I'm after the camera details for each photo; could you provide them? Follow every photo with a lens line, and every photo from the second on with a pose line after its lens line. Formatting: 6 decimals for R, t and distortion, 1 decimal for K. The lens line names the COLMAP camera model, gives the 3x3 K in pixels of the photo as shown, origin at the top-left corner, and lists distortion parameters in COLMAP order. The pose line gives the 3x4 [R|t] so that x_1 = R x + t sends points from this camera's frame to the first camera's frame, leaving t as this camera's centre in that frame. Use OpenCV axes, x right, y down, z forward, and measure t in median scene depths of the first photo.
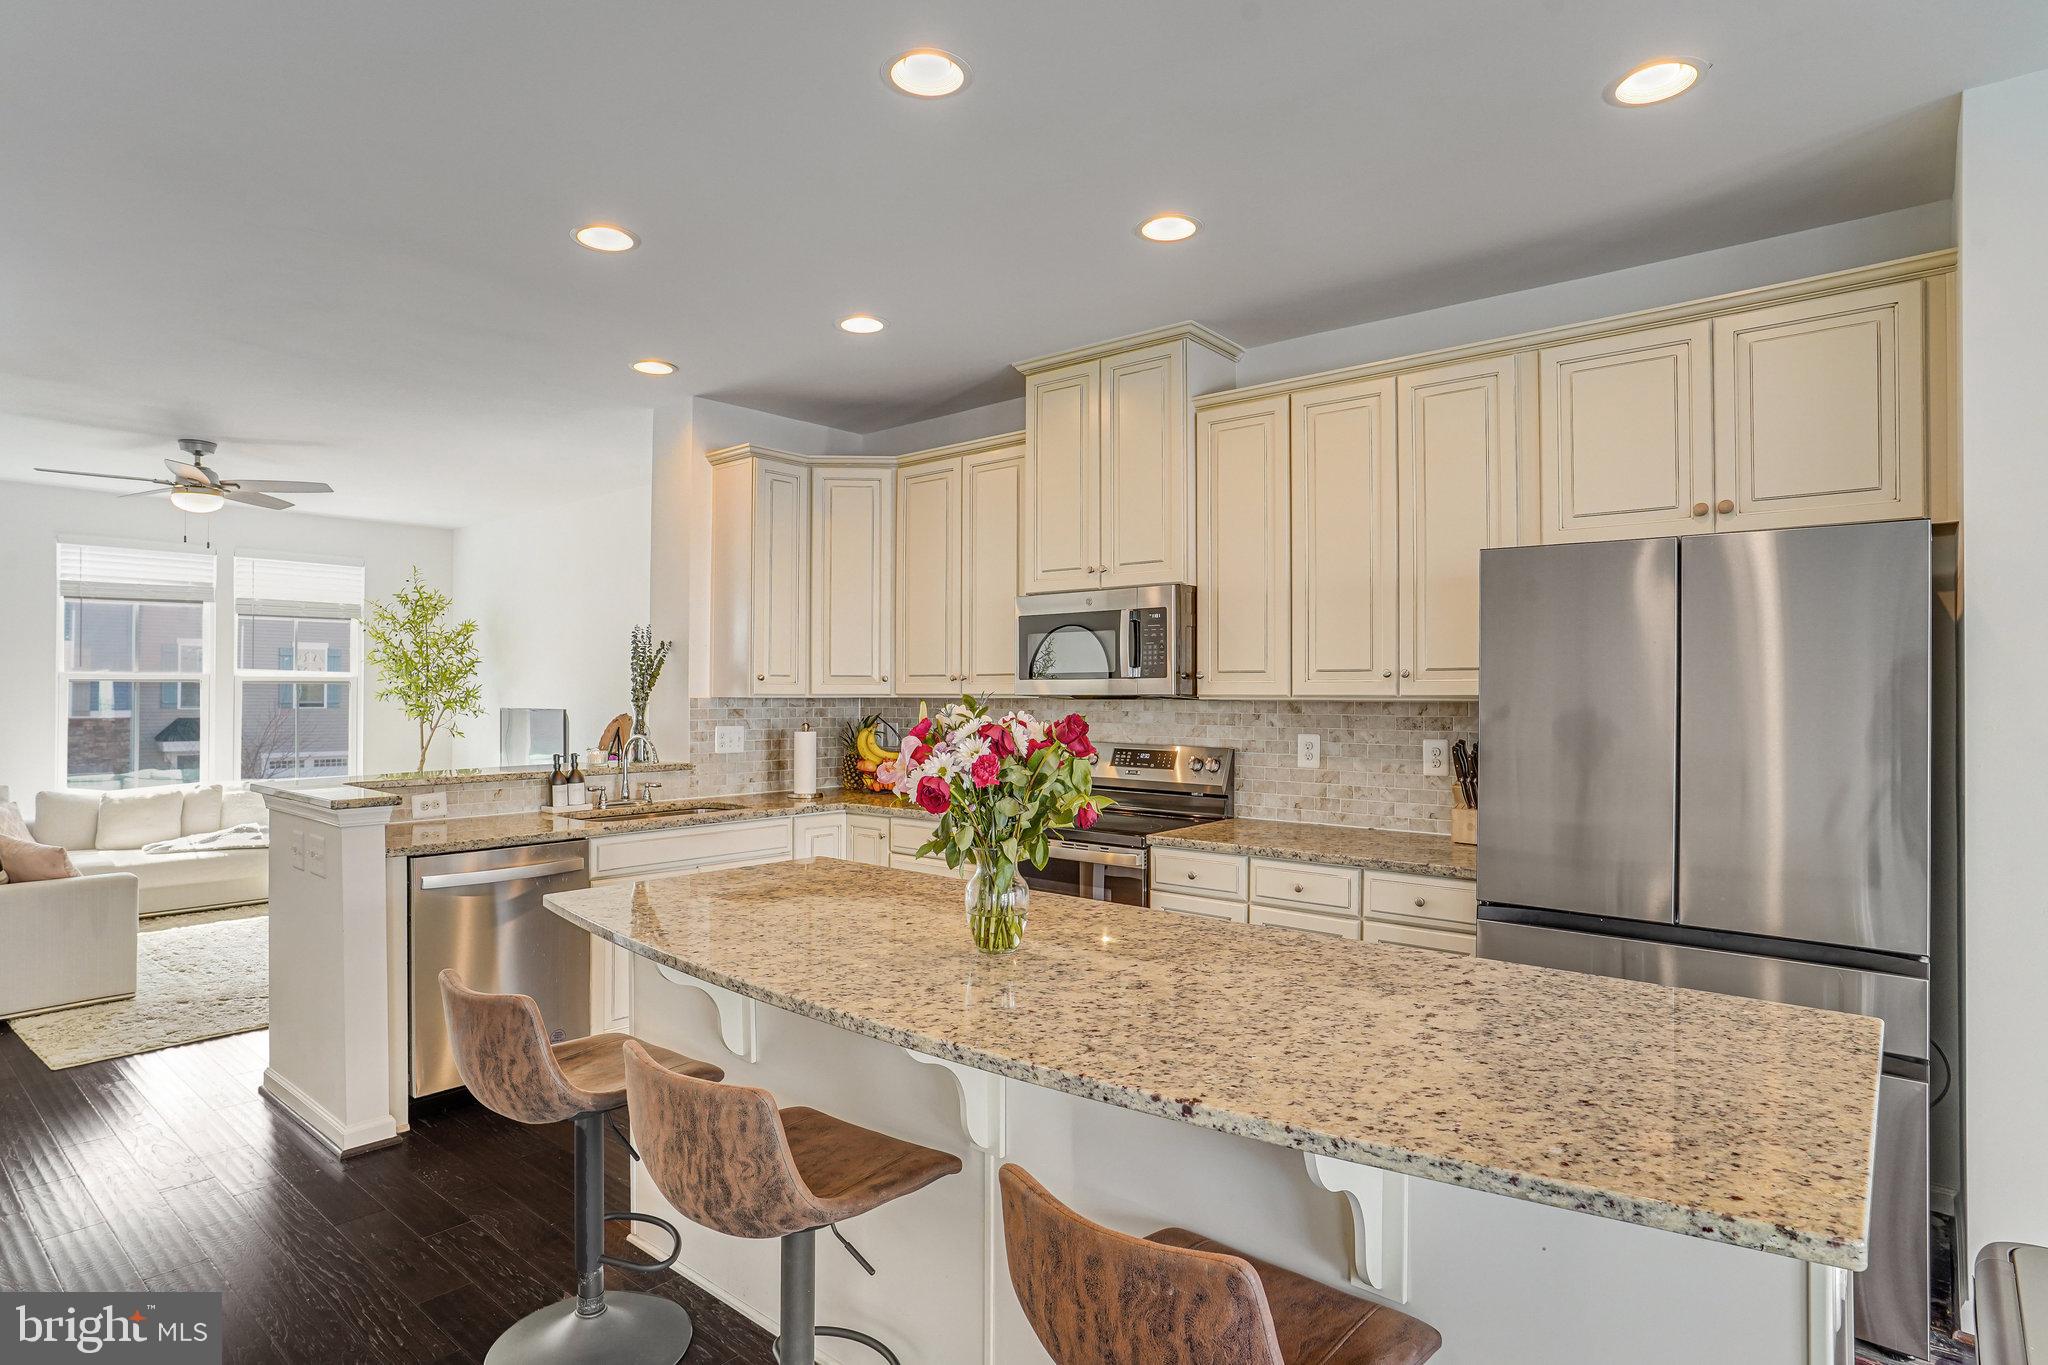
lens RADIAL K [[1107.3, 0, 1020.0], [0, 1107.3, 686.6], [0, 0, 1]] dist [-0.069560, 0.043556]
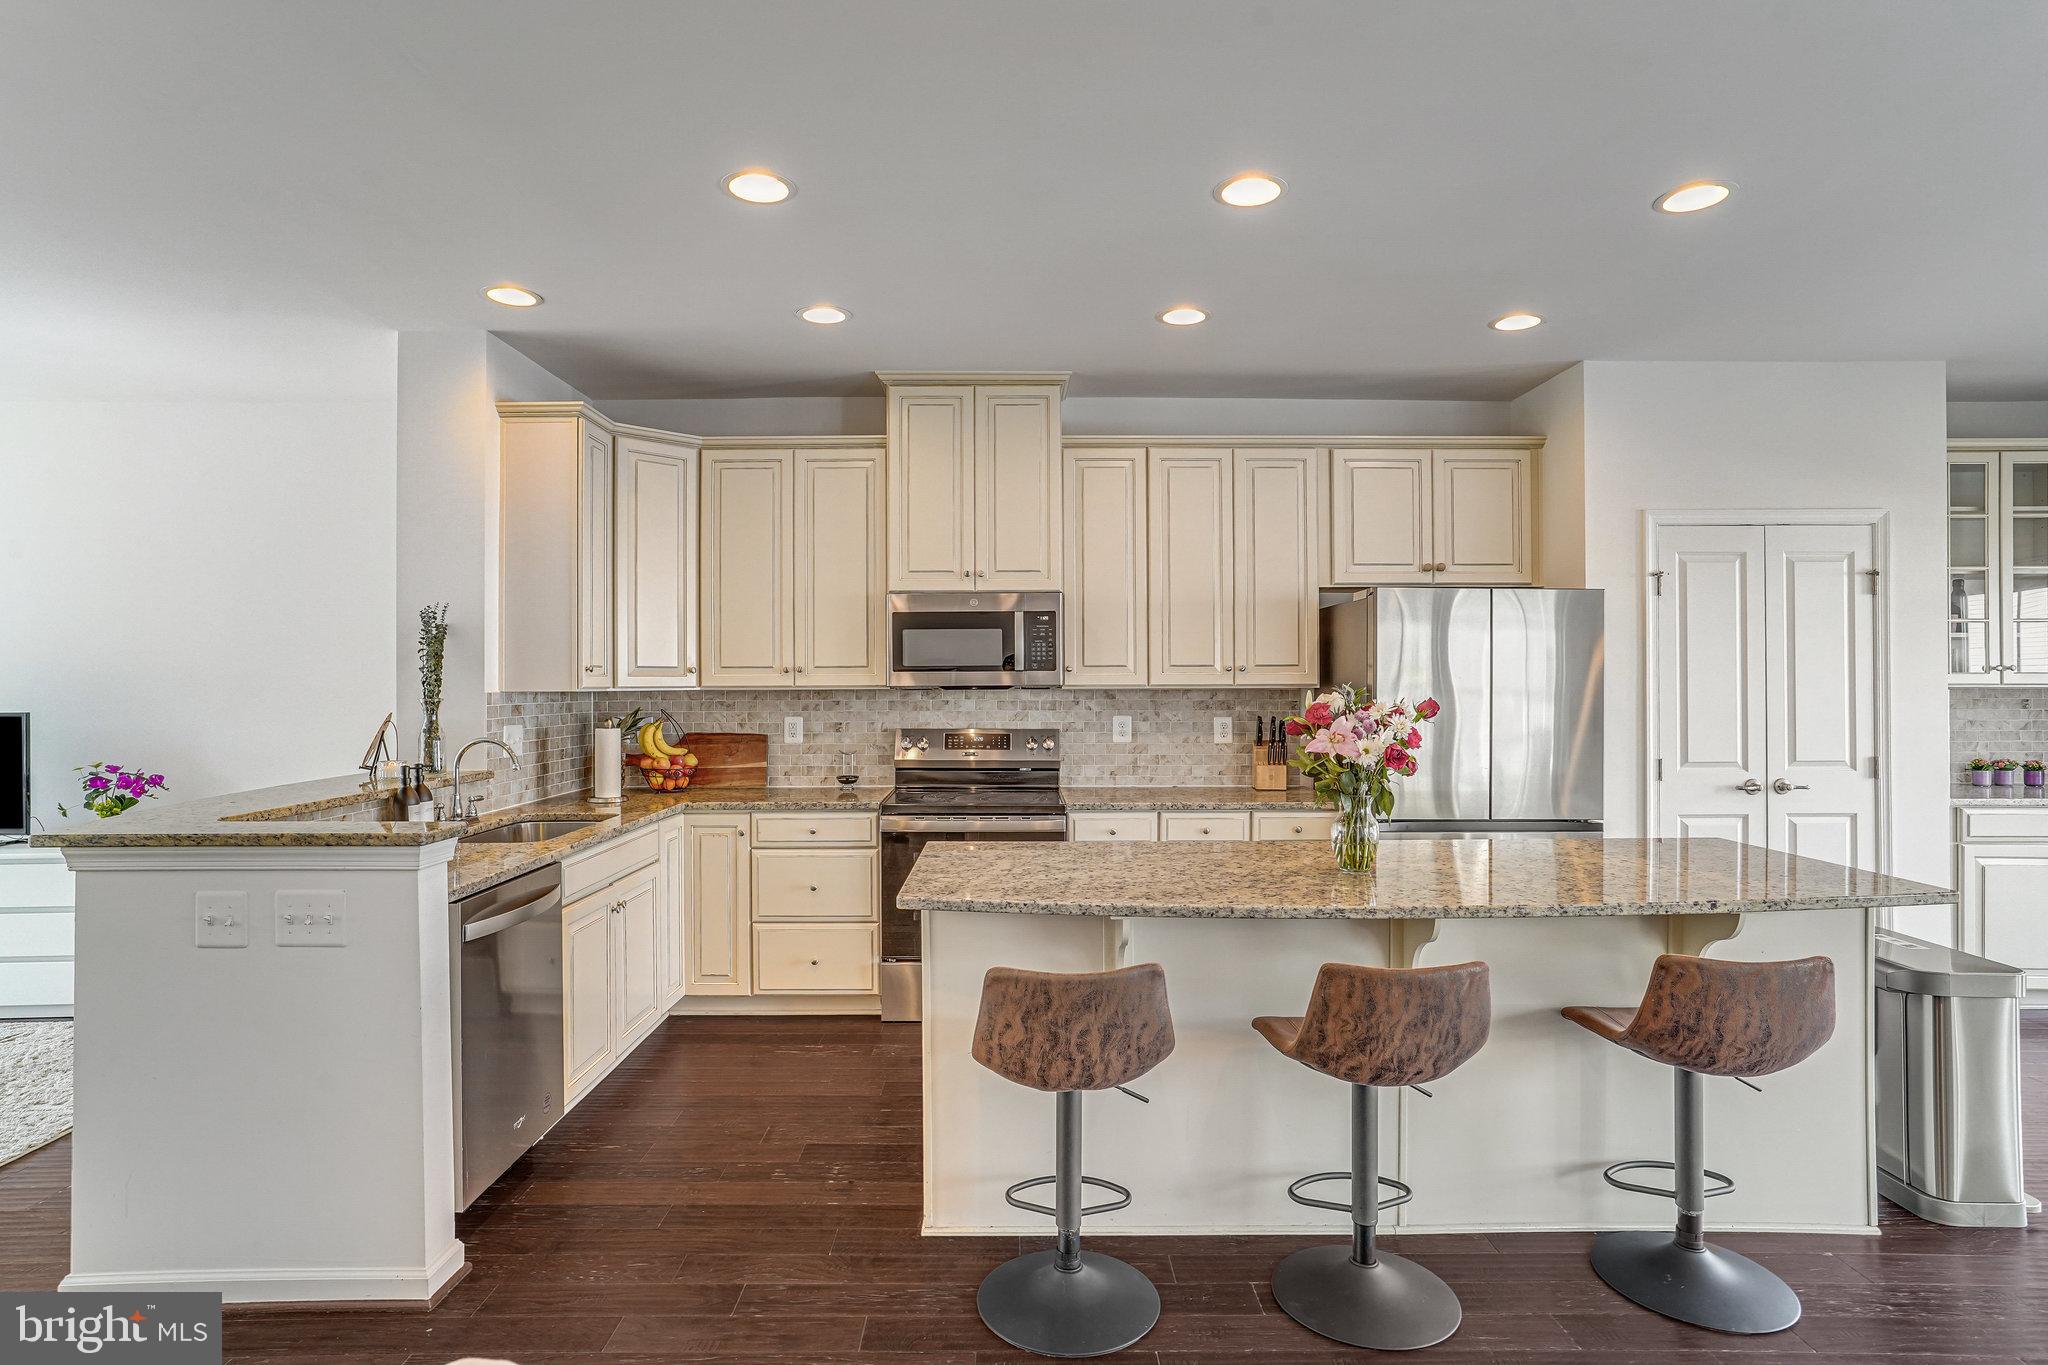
lens RADIAL K [[1107.3, 0, 1020.0], [0, 1107.3, 686.6], [0, 0, 1]] dist [-0.069560, 0.043556]
pose [[0.749171, -0.007579, 0.662334, -0.604186], [0.000941, 0.999946, 0.010378, -0.002925], [-0.662377, -0.007151, 0.749137, 0.120839]]
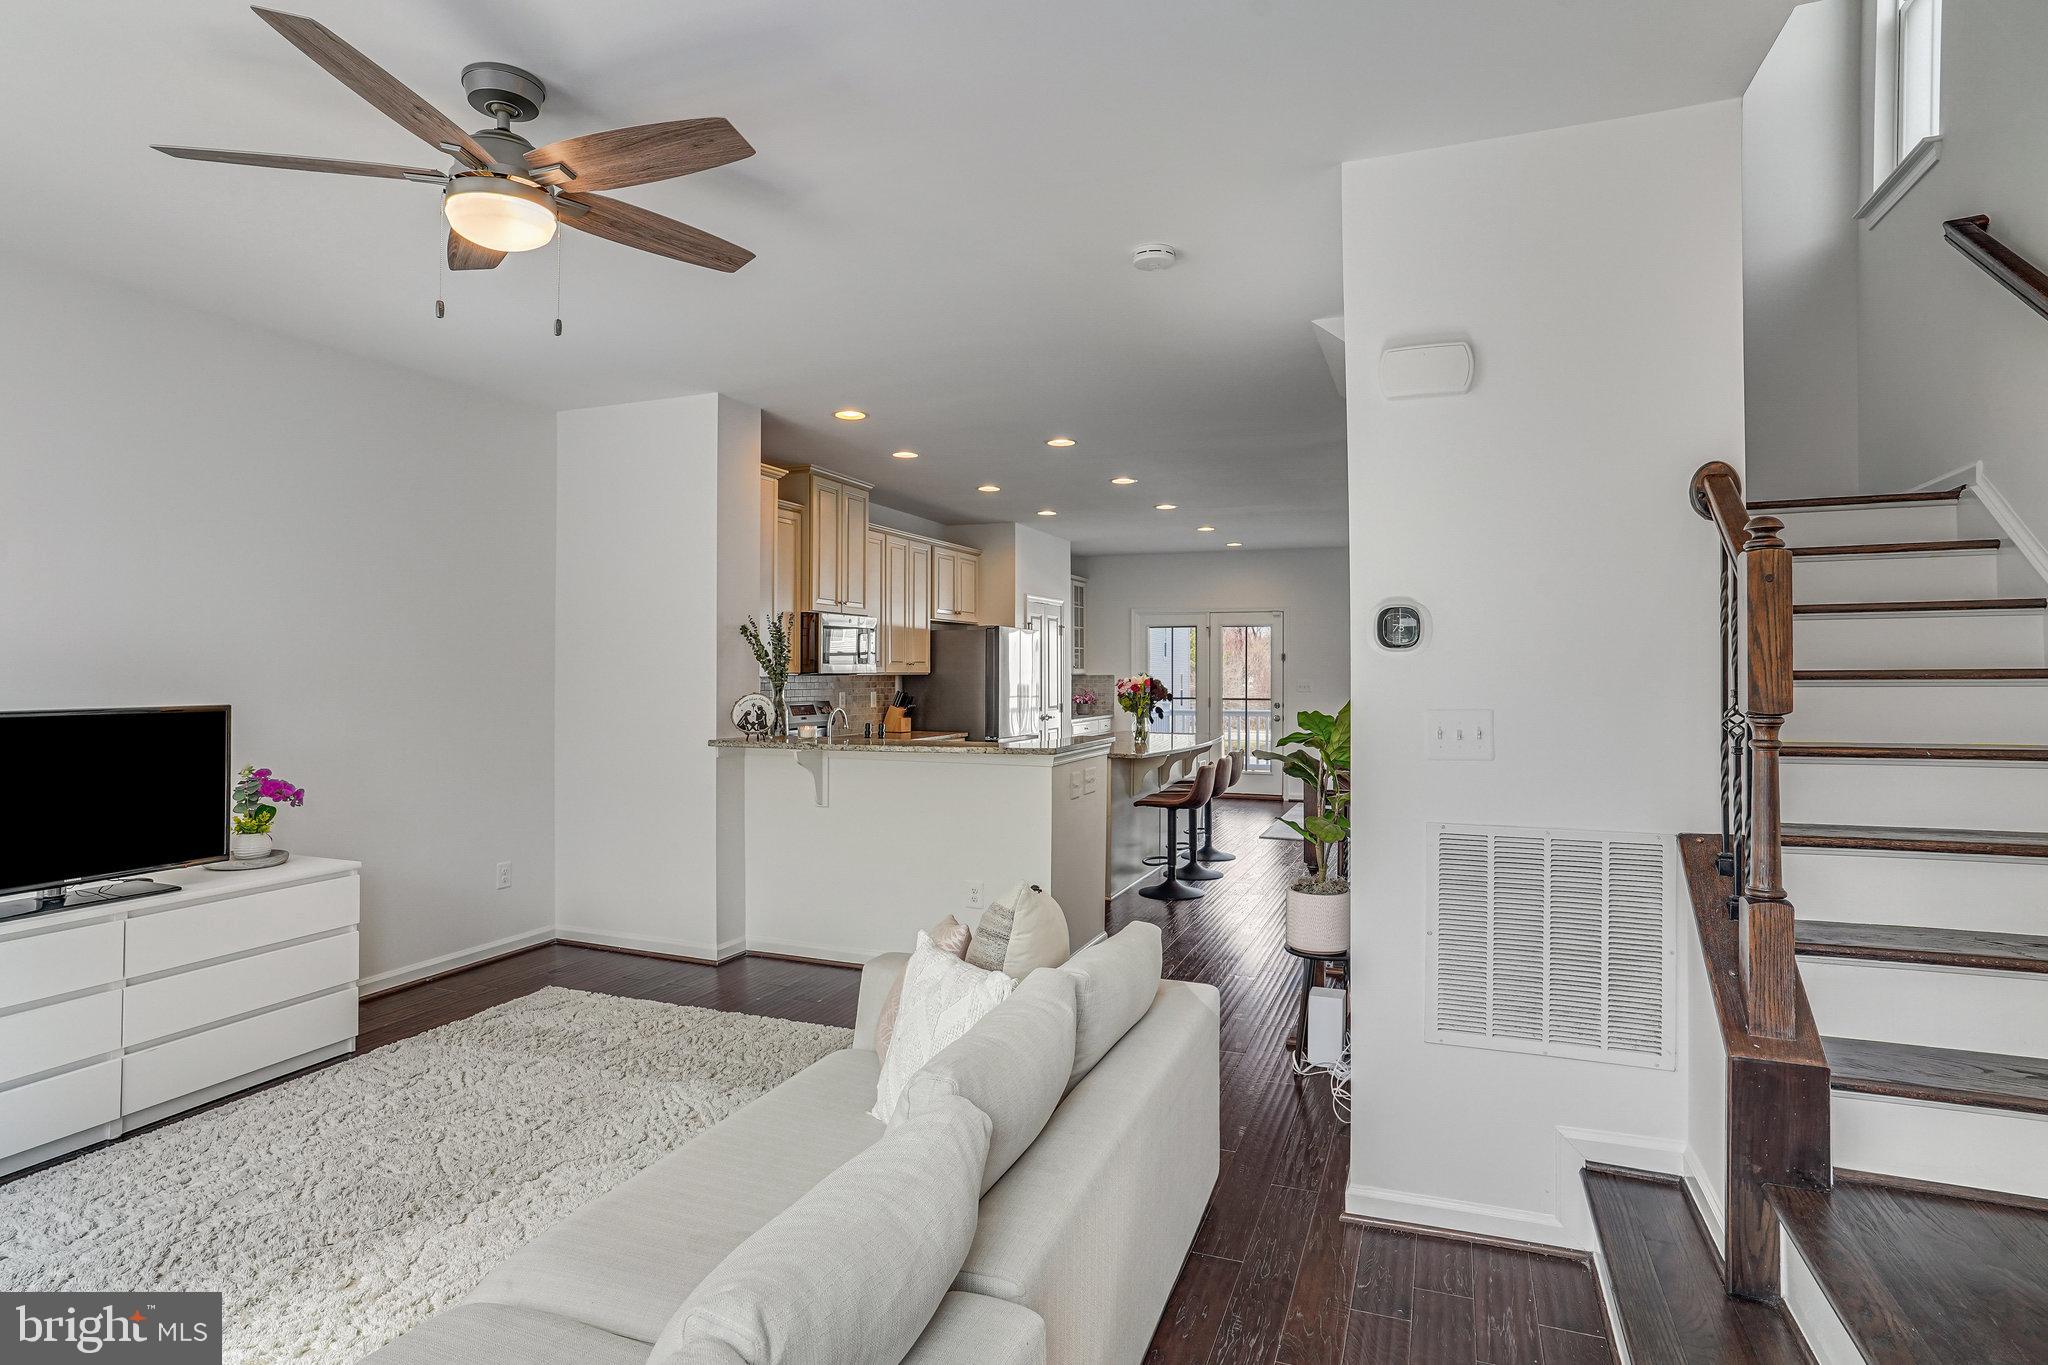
lens RADIAL K [[1107.3, 0, 1020.0], [0, 1107.3, 686.6], [0, 0, 1]] dist [-0.069560, 0.043556]
pose [[-0.338154, -0.037340, 0.940350, -1.612711], [-0.041211, 0.998842, 0.024843, -0.027853], [-0.940188, -0.030352, -0.339301, 1.265726]]
